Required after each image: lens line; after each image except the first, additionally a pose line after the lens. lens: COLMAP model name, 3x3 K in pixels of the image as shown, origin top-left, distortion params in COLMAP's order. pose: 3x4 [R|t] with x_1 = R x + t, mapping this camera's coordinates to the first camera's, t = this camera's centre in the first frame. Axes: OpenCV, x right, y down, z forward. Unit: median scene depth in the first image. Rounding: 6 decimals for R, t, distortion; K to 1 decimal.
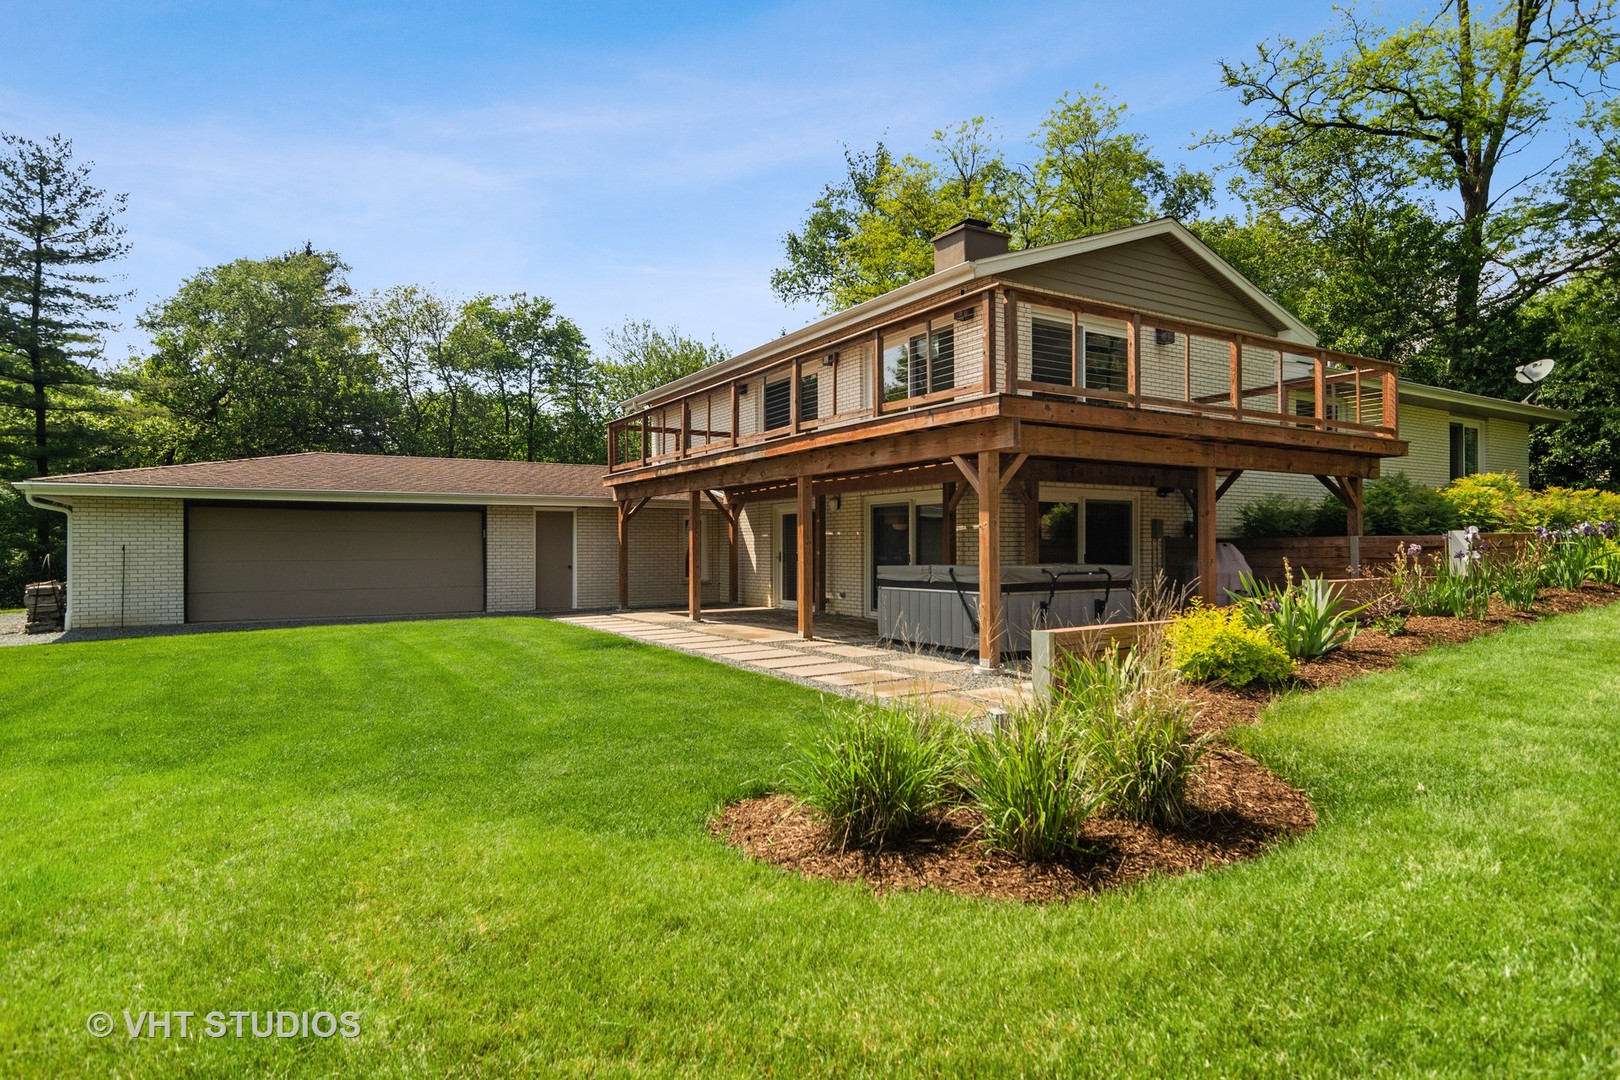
lens RADIAL K [[888.6, 0, 811.2], [0, 888.6, 534.2], [0, 0, 1]] dist [-0.000849, 0.001527]
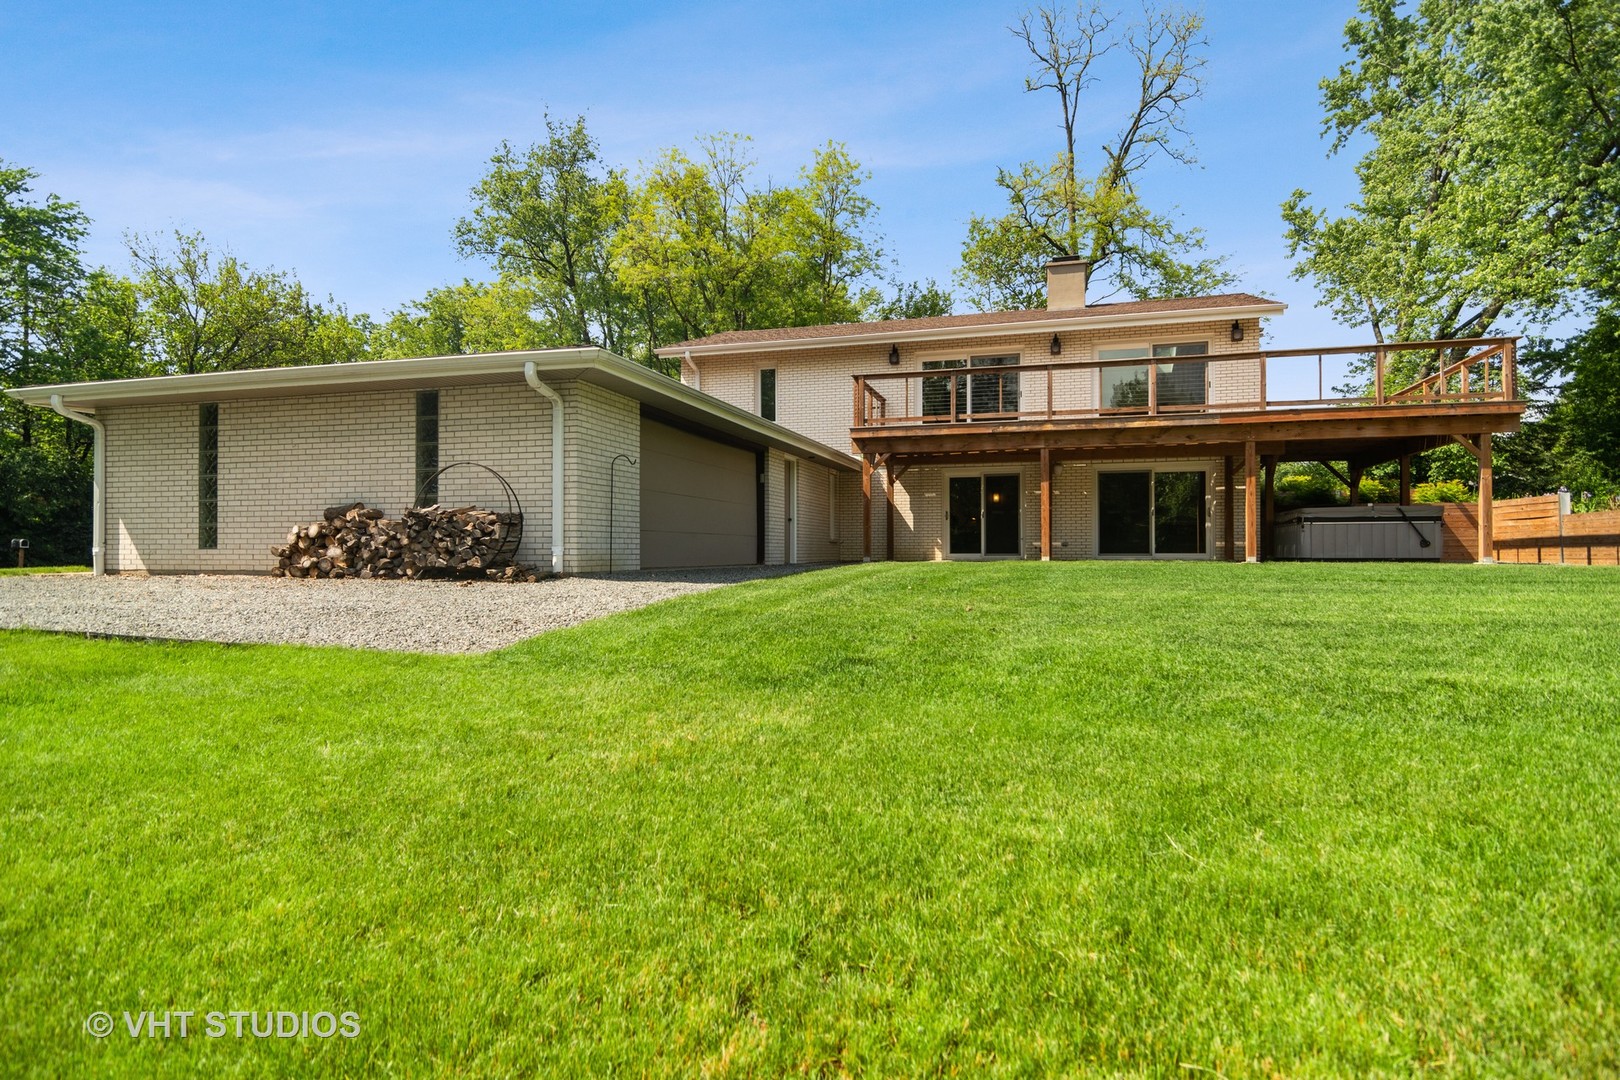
lens RADIAL K [[847.9, 0, 810.0], [0, 847.9, 540.0], [0, 0, 1]] dist [-0.002667, -0.000958]
pose [[0.744987, 0.011133, 0.666987, -0.585391], [-0.014768, 0.999891, -0.000194, 0.040400], [-0.666916, -0.009706, 0.745070, 0.210307]]
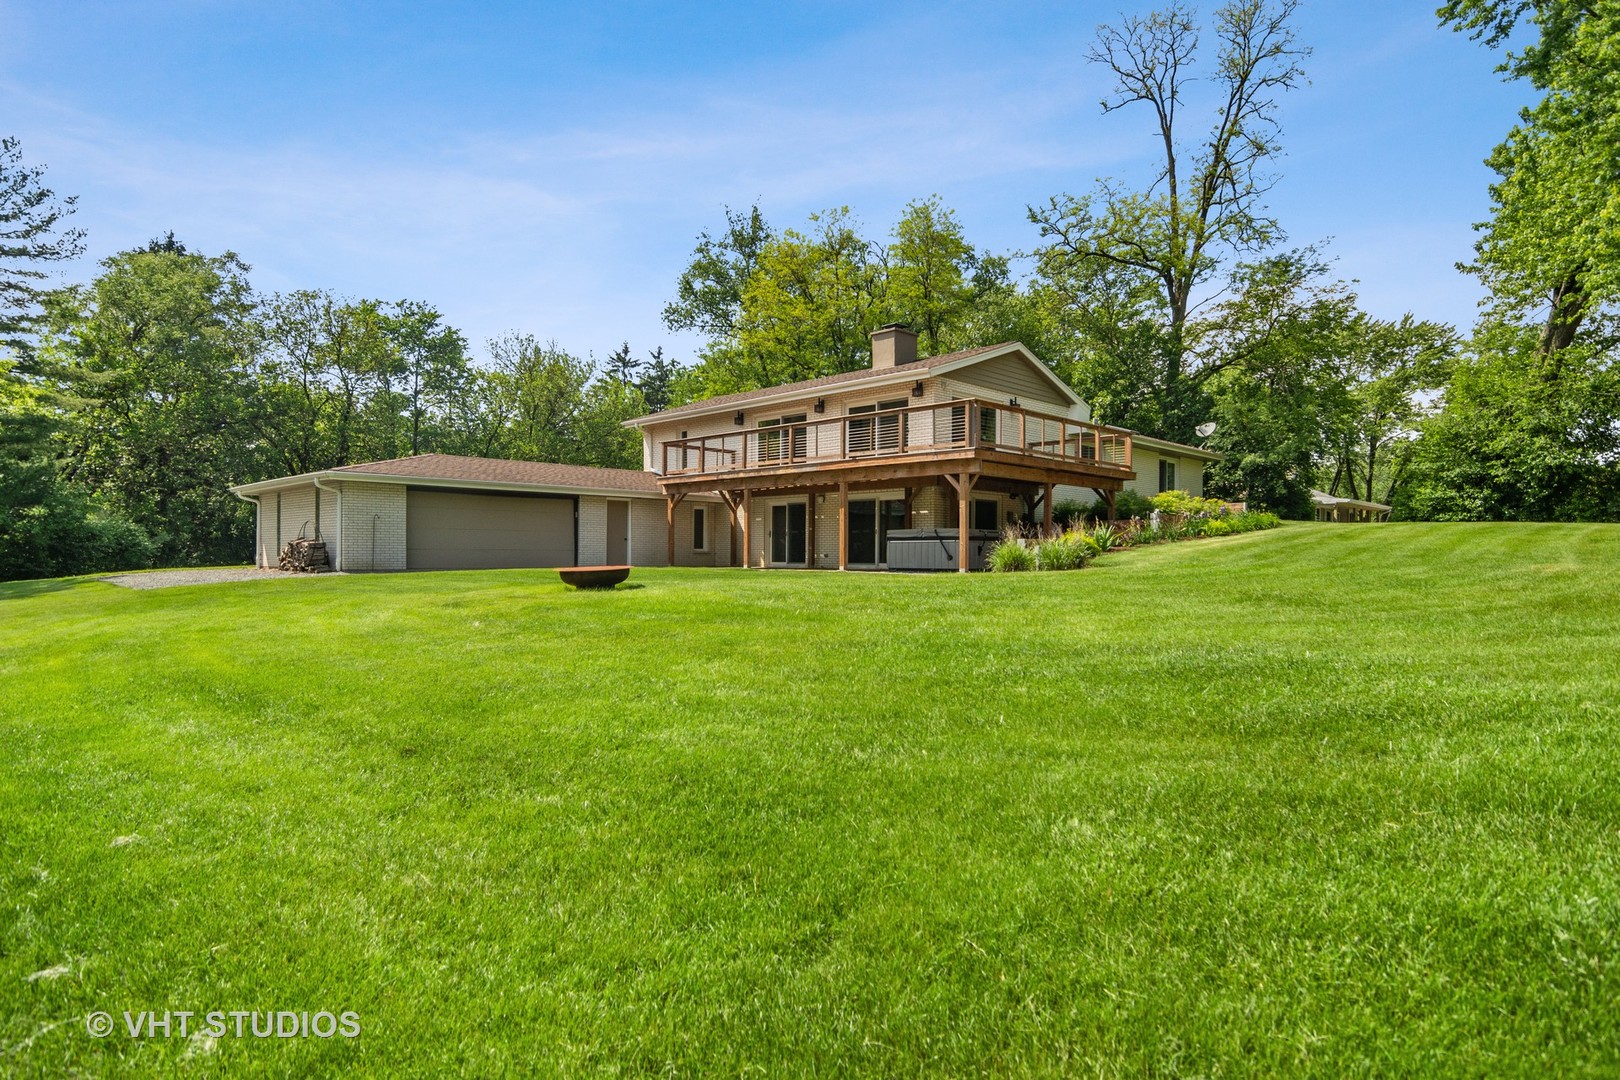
lens RADIAL K [[882.3, 0, 818.5], [0, 882.3, 541.1], [0, 0, 1]] dist [-0.000651, 0.000072]
pose [[0.970277, 0.011382, 0.241730, -0.212734], [-0.011646, 0.999932, -0.000337, 0.024723], [-0.241717, -0.002488, 0.970343, -0.320860]]
